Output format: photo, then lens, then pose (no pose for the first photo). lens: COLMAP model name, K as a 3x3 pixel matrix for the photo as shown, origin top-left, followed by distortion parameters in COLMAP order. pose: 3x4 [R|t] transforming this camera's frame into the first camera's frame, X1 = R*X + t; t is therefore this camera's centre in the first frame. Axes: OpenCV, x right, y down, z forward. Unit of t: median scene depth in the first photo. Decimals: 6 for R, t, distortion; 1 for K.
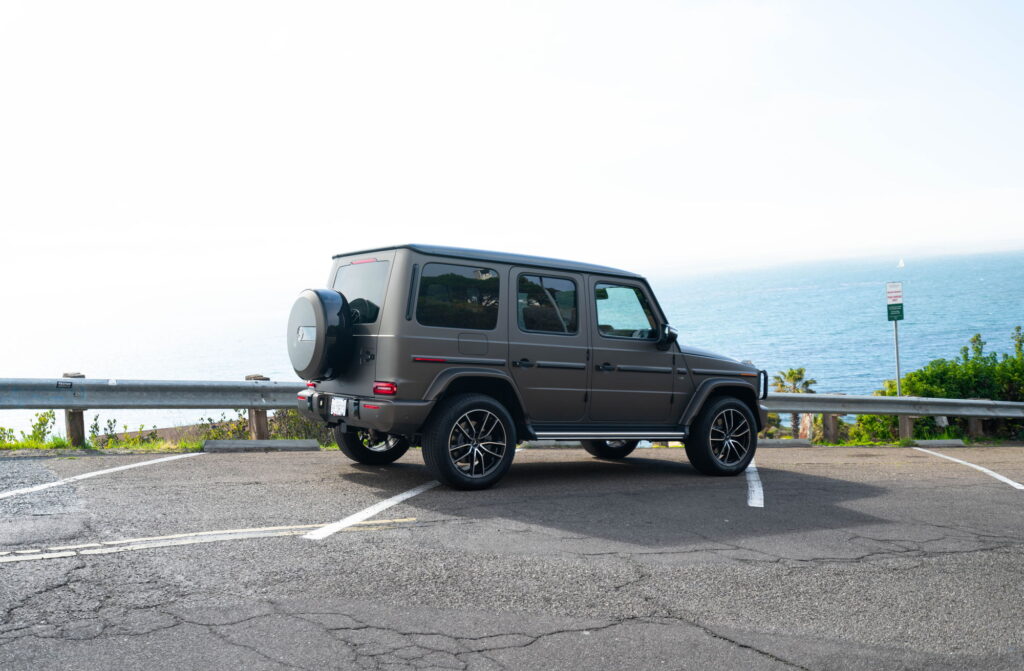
lens RADIAL K [[1031.4, 0, 518.6], [0, 1031.4, 332.7], [0, 0, 1]] dist [-0.018014, 0.000000]
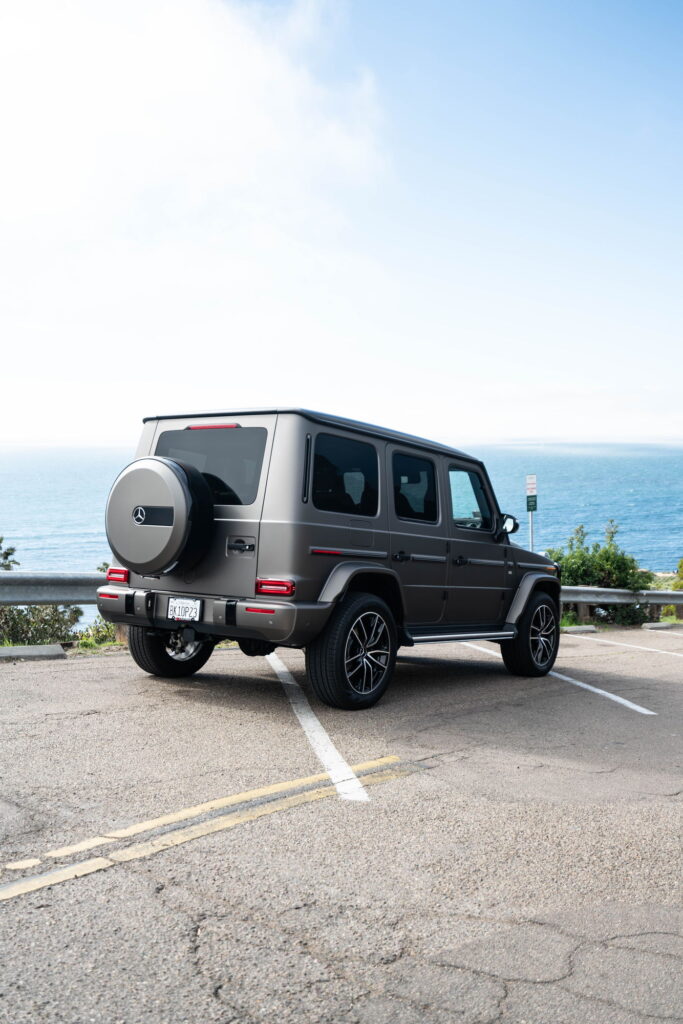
lens RADIAL K [[997.5, 0, 351.1], [0, 997.5, 521.6], [0, 0, 1]] dist [-0.005531, 0.000000]
pose [[0.937495, 0.022635, 0.347261, -0.282229], [-0.025569, 0.999666, 0.003869, -0.001211], [-0.347058, -0.012506, 0.937760, 0.210282]]
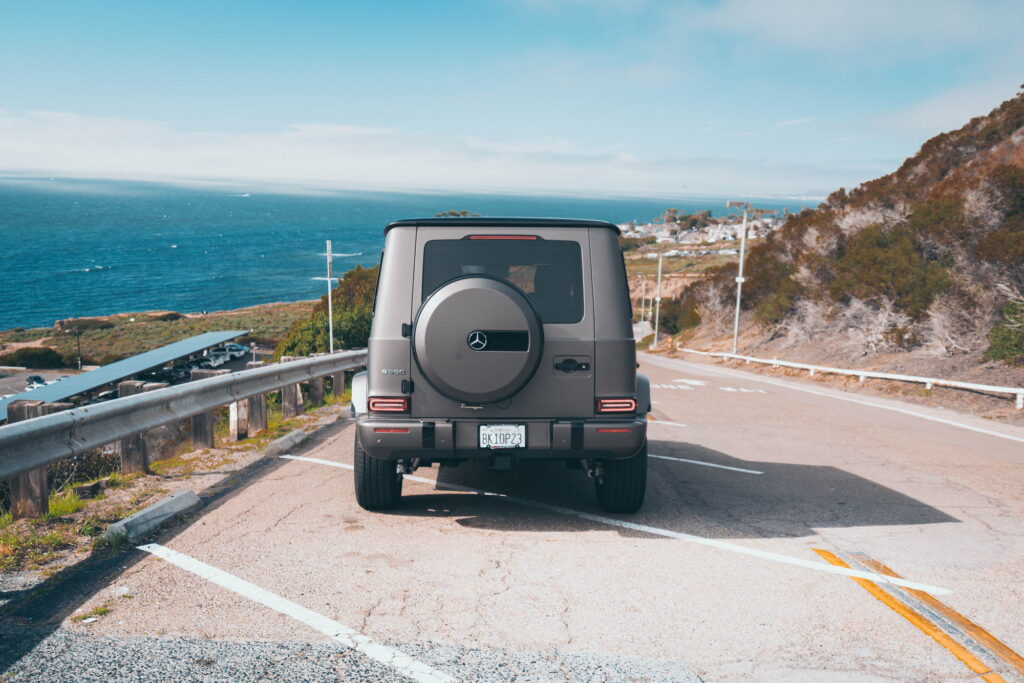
lens RADIAL K [[969.4, 0, 510.0], [0, 969.4, 343.5], [0, 0, 1]] dist [0.014734, 0.000000]
pose [[0.553551, -0.061516, 0.830540, -0.652673], [-0.003826, 0.997070, 0.076400, -0.041465], [-0.832806, -0.045469, 0.551694, 0.540058]]
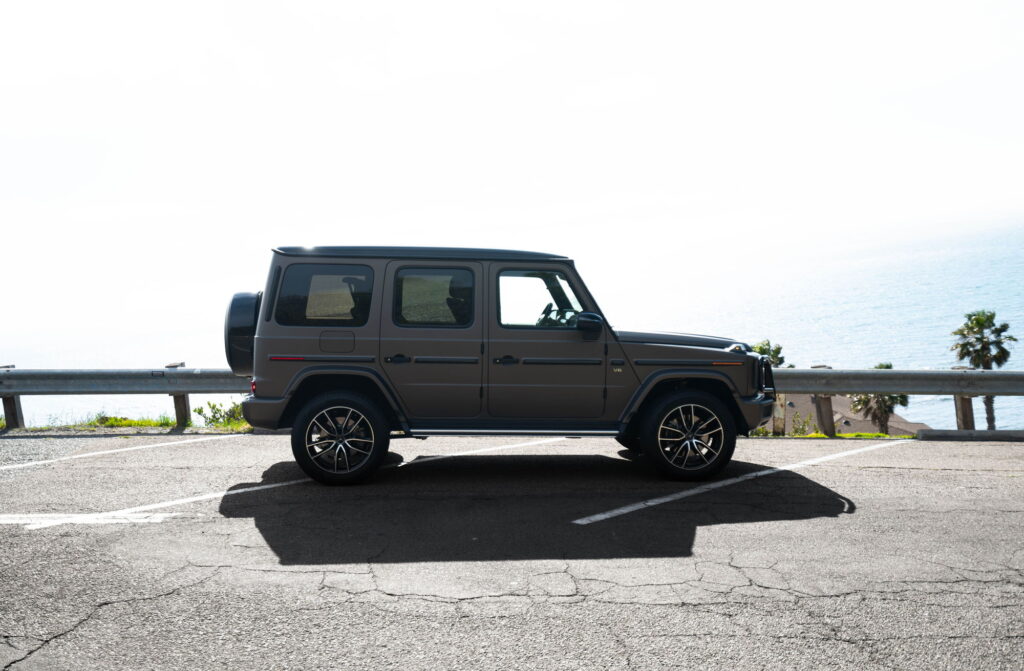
lens RADIAL K [[1031.4, 0, 503.0], [0, 1031.4, 340.6], [0, 0, 1]] dist [-0.018014, 0.000000]
pose [[0.861170, -0.012878, -0.508153, 0.518561], [0.039054, 0.998400, 0.040883, -0.021200], [0.506814, -0.055053, 0.860296, 0.181220]]
